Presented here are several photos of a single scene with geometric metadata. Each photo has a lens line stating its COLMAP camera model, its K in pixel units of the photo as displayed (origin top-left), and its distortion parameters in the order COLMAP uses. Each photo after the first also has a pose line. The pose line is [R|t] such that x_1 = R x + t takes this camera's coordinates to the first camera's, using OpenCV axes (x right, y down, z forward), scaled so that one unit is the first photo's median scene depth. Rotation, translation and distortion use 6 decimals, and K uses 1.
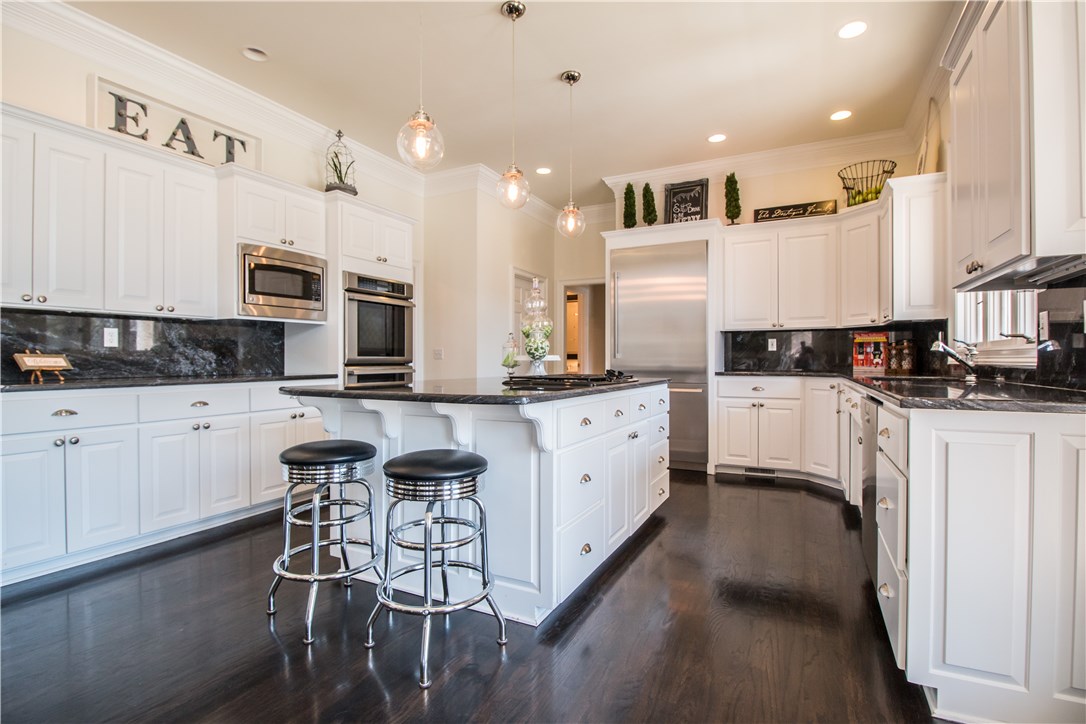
lens RADIAL K [[508.7, 0, 568.9], [0, 508.7, 364.4], [0, 0, 1]] dist [-0.011695, -0.002993]
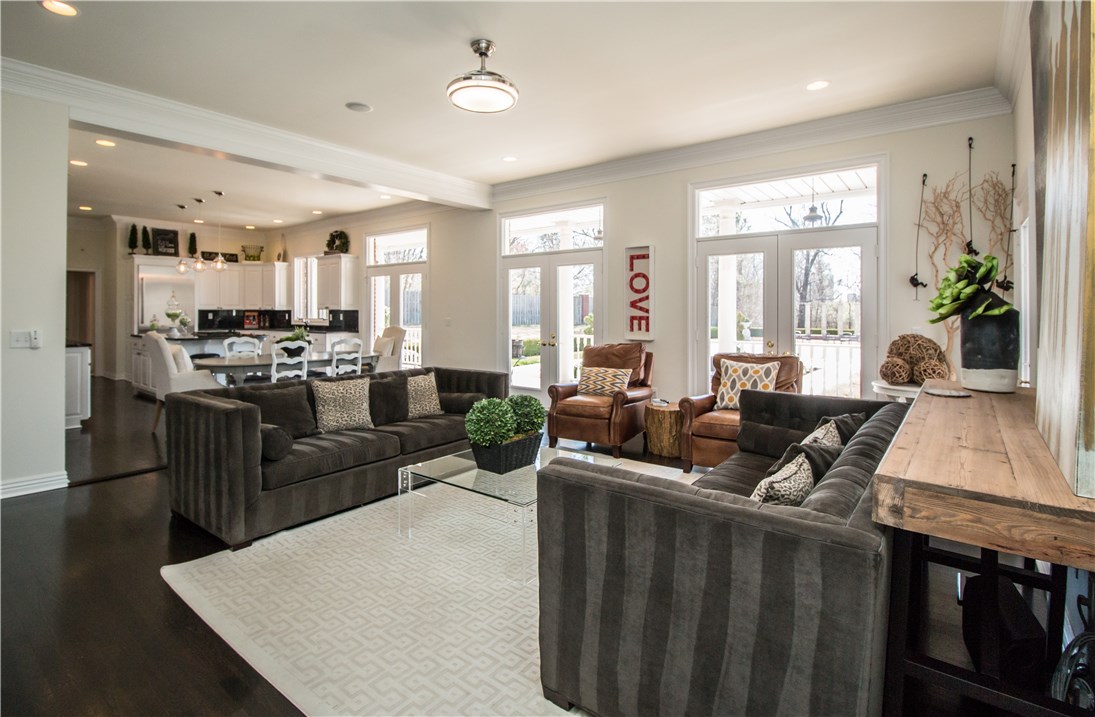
lens RADIAL K [[500.1, 0, 517.7], [0, 500.1, 303.8], [0, 0, 1]] dist [-0.022170, -0.000193]
pose [[0.225747, 0.024989, 0.973865, -1.671223], [-0.002140, 0.999681, -0.025155, -0.047369], [-0.974184, 0.003594, 0.225728, -0.933809]]
